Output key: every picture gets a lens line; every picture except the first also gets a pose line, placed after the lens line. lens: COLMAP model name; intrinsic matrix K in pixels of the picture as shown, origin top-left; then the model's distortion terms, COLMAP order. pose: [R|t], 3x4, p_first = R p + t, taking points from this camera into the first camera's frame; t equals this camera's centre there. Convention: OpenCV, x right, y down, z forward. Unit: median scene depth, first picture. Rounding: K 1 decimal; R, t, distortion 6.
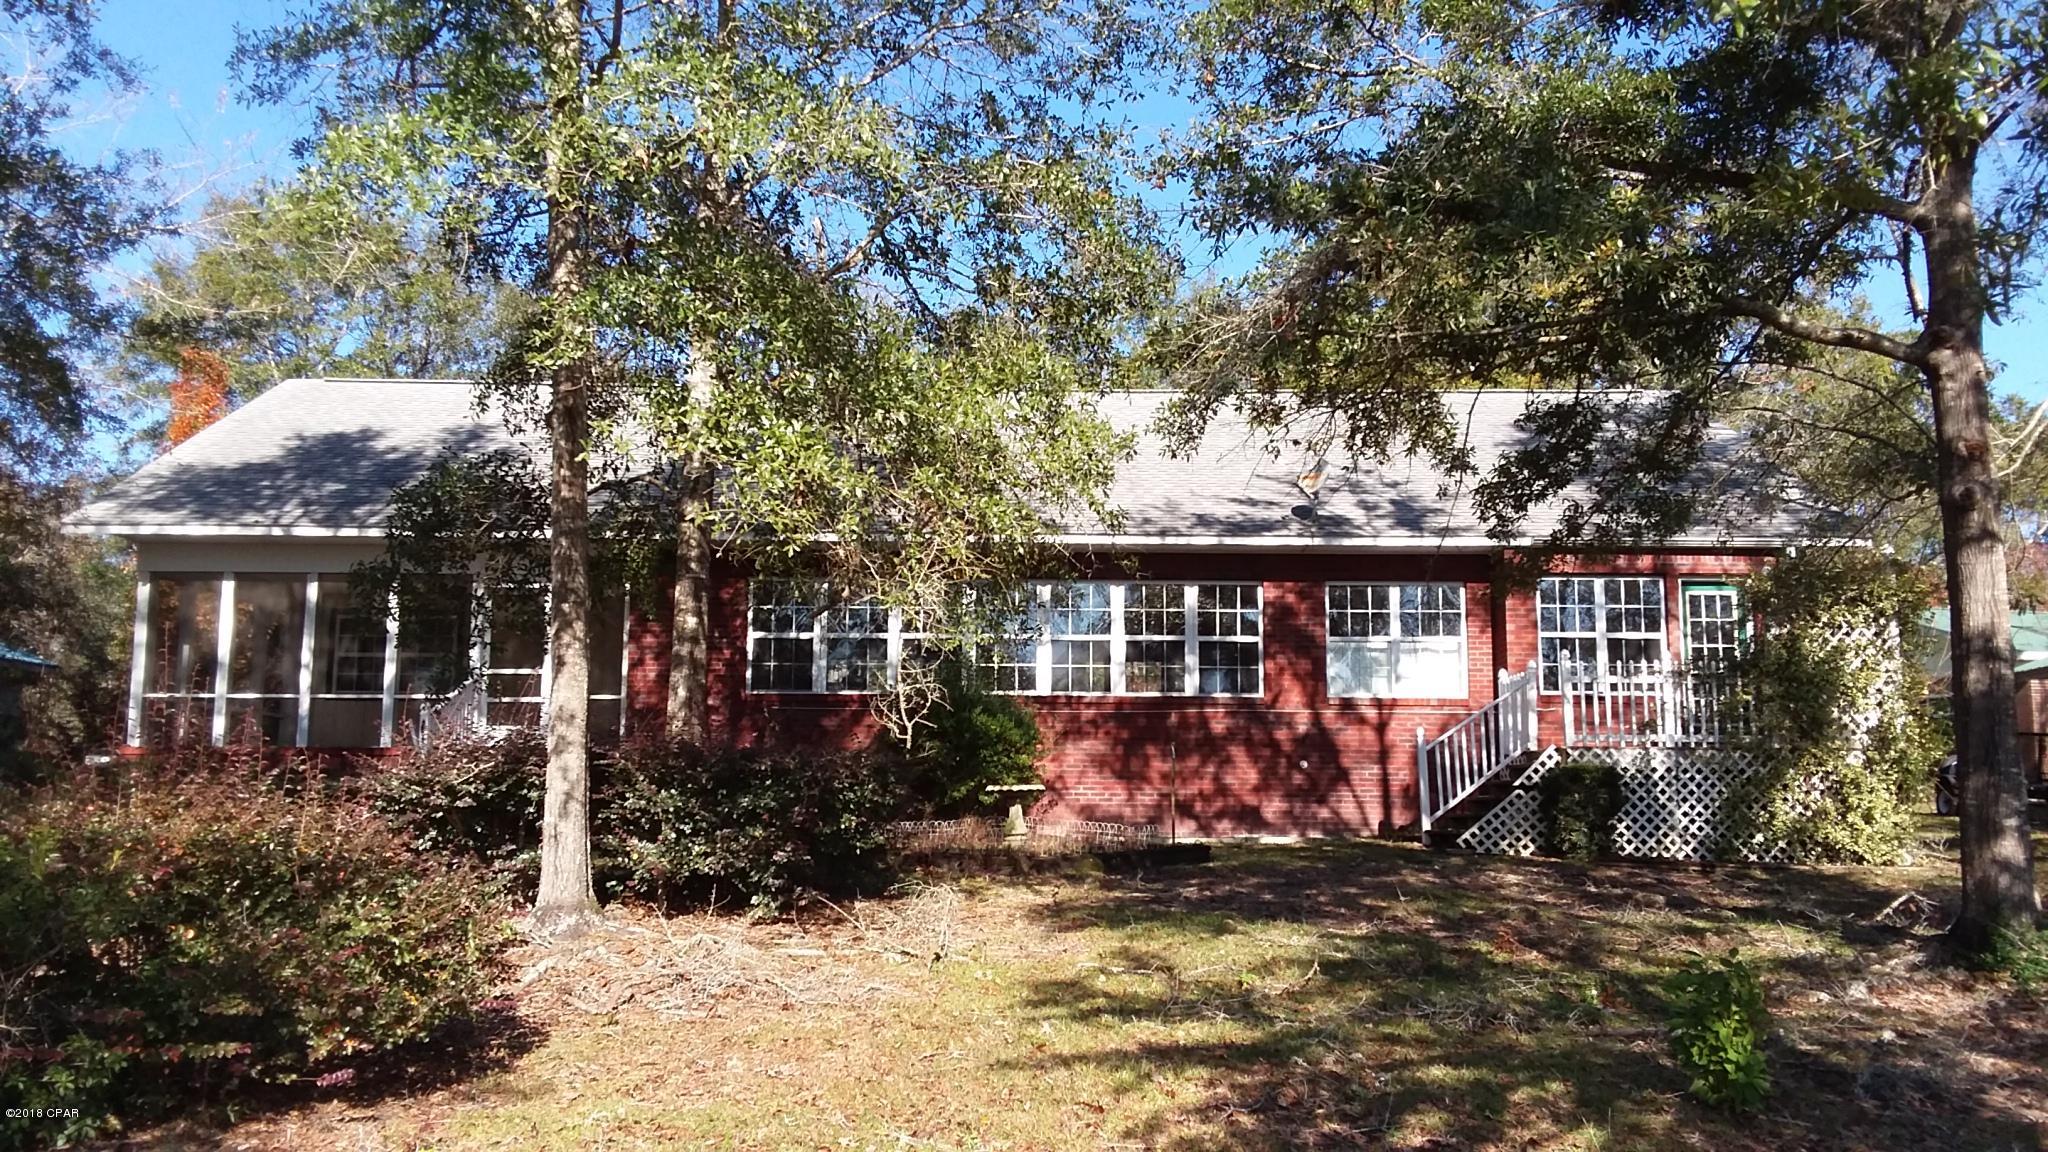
lens RADIAL K [[1683.3, 0, 1024.0], [0, 1683.3, 576.0], [0, 0, 1]] dist [0.035616, -0.008357]
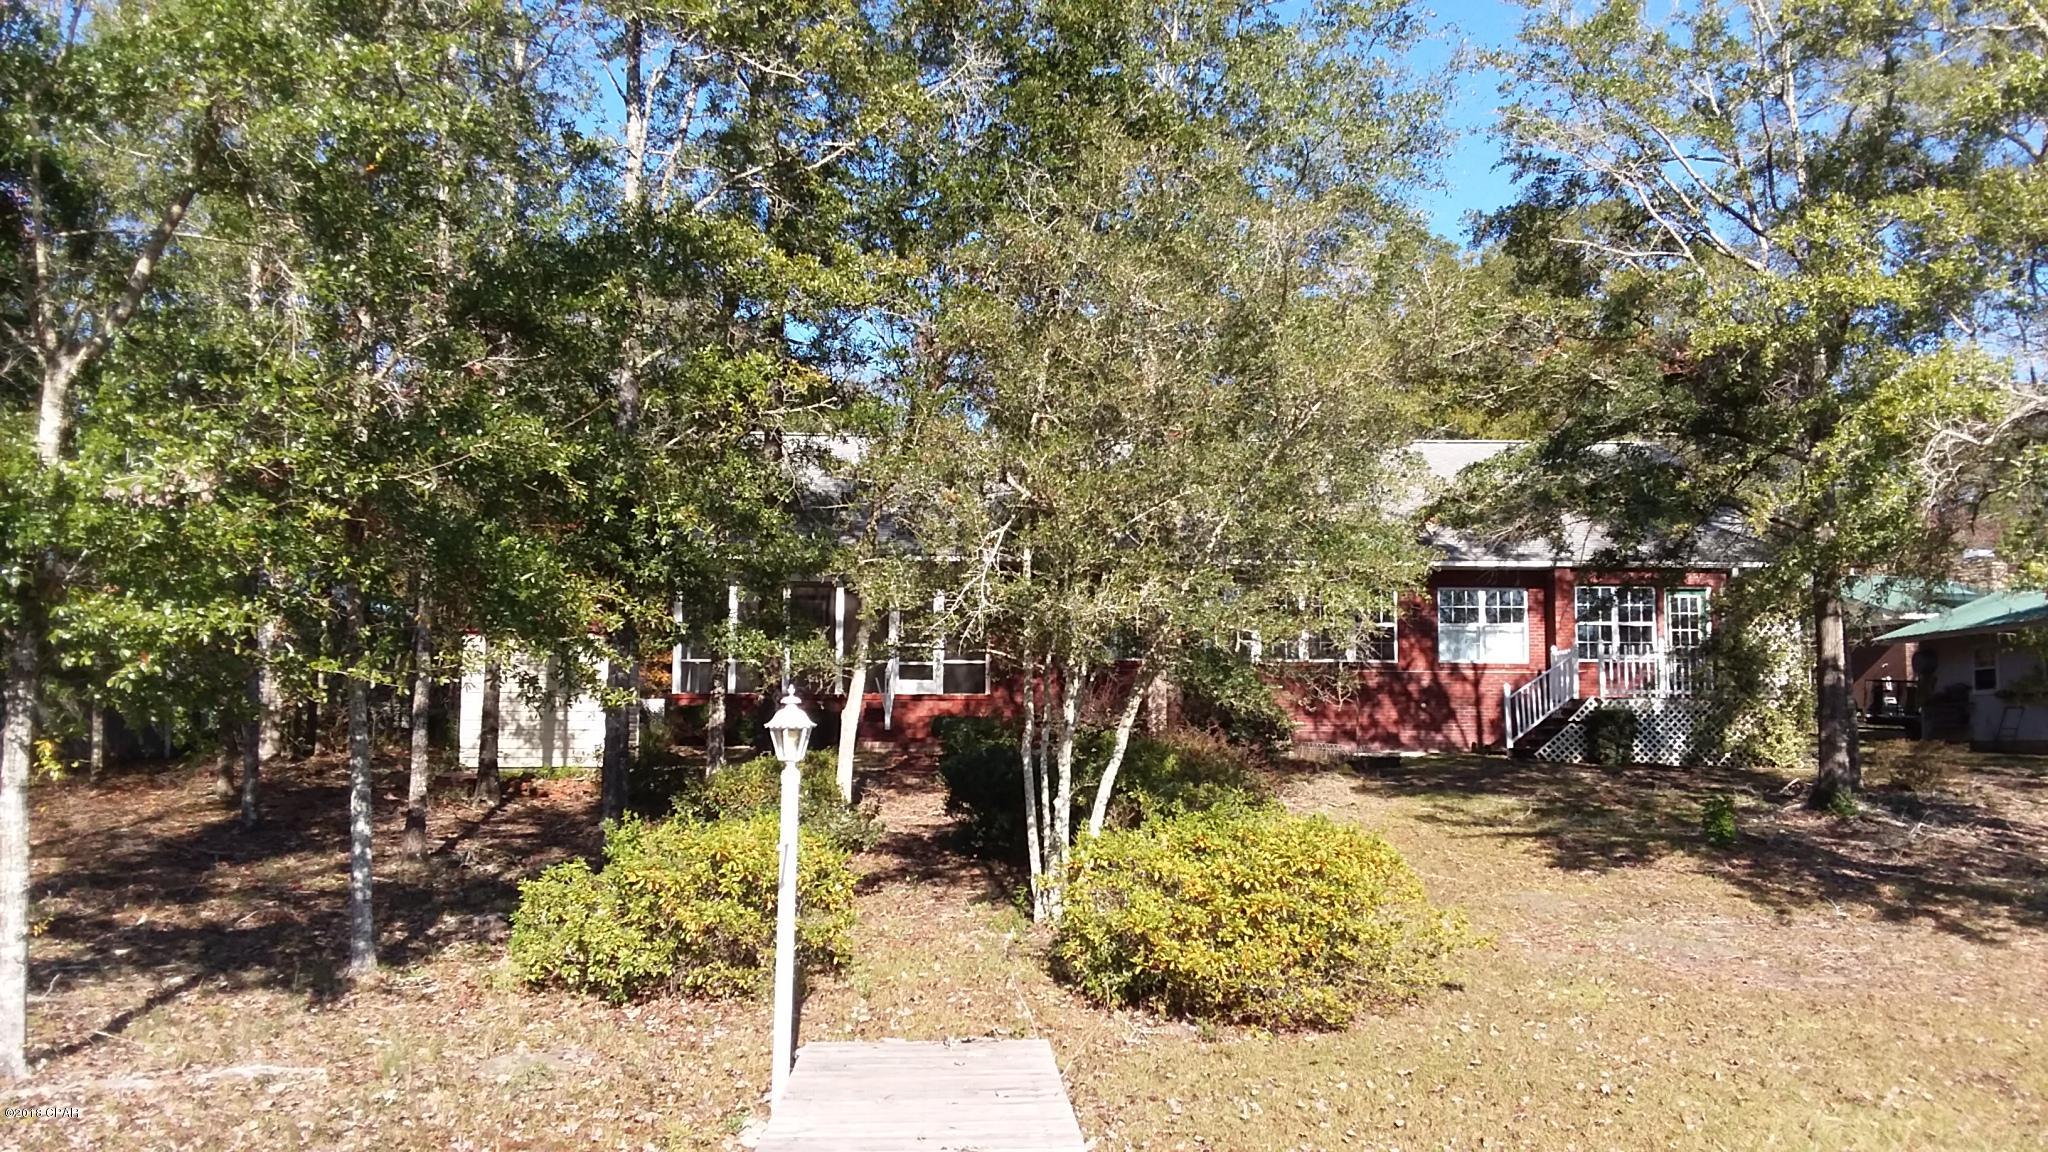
lens RADIAL K [[1630.9, 0, 1024.0], [0, 1630.9, 576.0], [0, 0, 1]] dist [-0.003730, 0.002735]
pose [[0.999713, 0.002852, 0.023783, -0.243123], [-0.003900, 0.999017, 0.044156, -0.074335], [-0.023634, -0.044237, 0.998741, -0.493451]]
